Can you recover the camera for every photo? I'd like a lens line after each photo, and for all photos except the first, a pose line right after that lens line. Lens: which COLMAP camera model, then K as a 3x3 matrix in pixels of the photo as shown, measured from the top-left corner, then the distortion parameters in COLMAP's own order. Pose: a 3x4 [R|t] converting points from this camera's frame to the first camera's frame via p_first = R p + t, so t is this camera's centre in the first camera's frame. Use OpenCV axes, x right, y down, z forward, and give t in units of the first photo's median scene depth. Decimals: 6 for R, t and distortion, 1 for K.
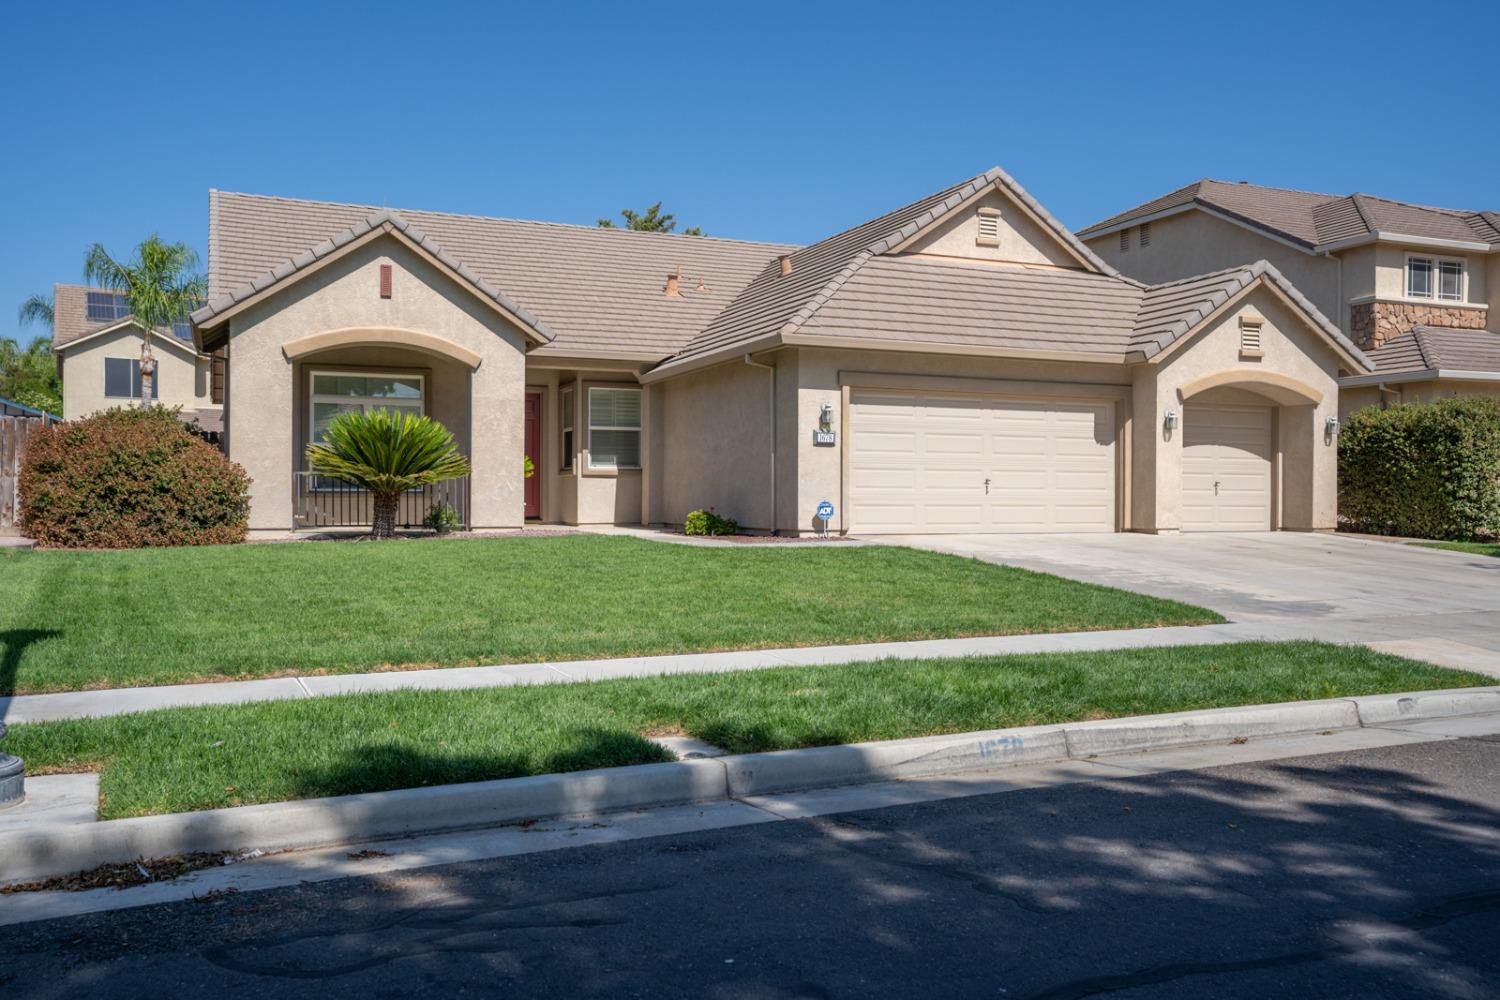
lens RADIAL K [[1298.1, 0, 735.5], [0, 1298.1, 500.1], [0, 0, 1]] dist [0.076513, -0.018308]
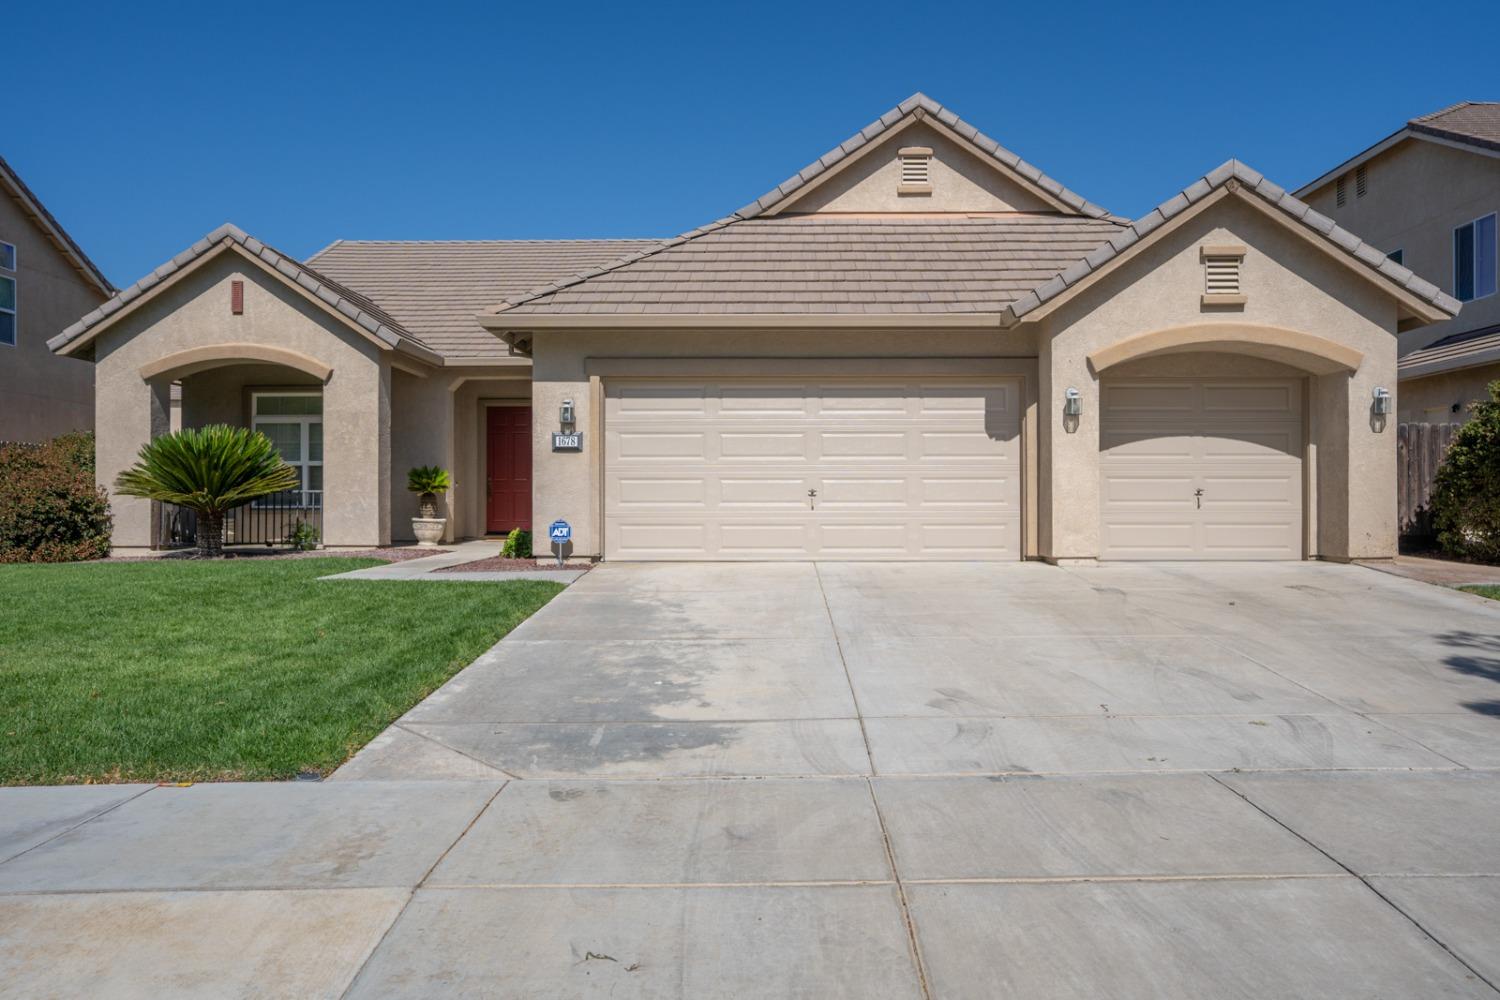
lens RADIAL K [[1067.0, 0, 743.1], [0, 1067.0, 498.6], [0, 0, 1]] dist [0.014740, 0.018268]
pose [[0.911743, -0.007772, -0.410687, 0.395054], [0.005647, 0.999964, -0.006389, -0.006888], [0.410722, 0.003506, 0.911754, 0.395322]]
